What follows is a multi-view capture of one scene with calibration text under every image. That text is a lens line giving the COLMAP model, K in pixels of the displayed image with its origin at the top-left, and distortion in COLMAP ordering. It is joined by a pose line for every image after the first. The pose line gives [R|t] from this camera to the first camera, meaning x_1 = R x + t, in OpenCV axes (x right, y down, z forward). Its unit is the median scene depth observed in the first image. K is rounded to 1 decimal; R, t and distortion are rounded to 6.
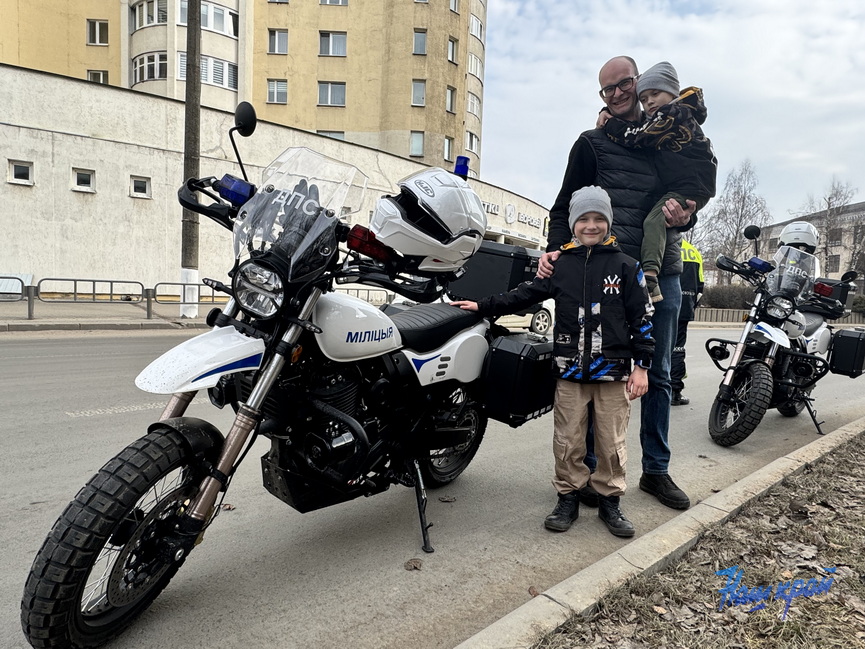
lens RADIAL K [[548.3, 0, 430.6], [0, 548.3, 328.1], [0, 0, 1]] dist [-0.001679, 0.003770]
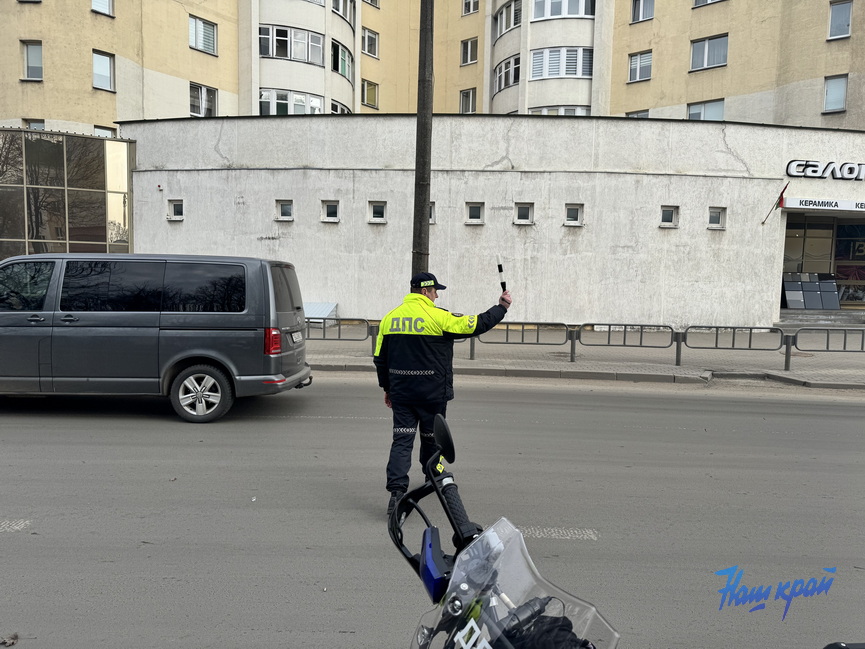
lens RADIAL K [[613.1, 0, 436.6], [0, 613.1, 327.5], [0, 0, 1]] dist [0.071016, -0.101097]
pose [[0.763383, 0.030825, -0.645210, 1.130856], [-0.036816, 0.999313, 0.004183, -0.325027], [0.644896, 0.020561, 0.763994, 1.020801]]
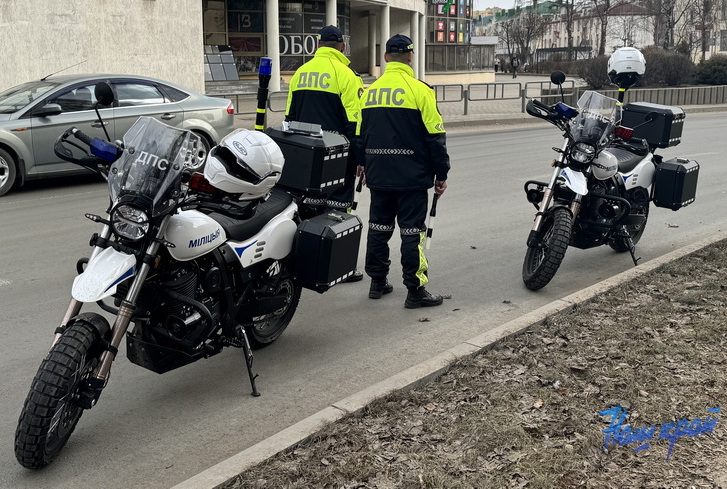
lens RADIAL K [[831.7, 0, 325.3], [0, 831.7, 171.8], [0, 0, 1]] dist [0.194888, -0.370607]
pose [[0.993054, -0.061506, 0.100308, -0.006856], [0.055038, 0.996299, 0.066024, -0.179991], [-0.103997, -0.060045, 0.992763, -0.710216]]
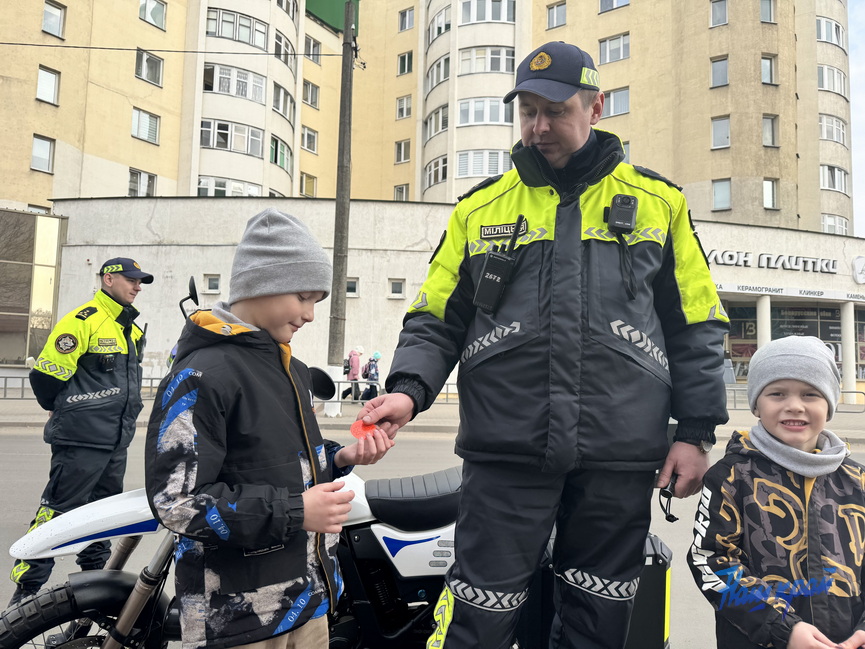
lens RADIAL K [[613.1, 0, 436.6], [0, 613.1, 327.5], [0, 0, 1]] dist [0.071016, -0.101097]
pose [[0.817846, -0.057740, -0.572532, 1.501386], [-0.032745, 0.988671, -0.146482, -0.101461], [0.574504, 0.138548, 0.806690, 0.958161]]
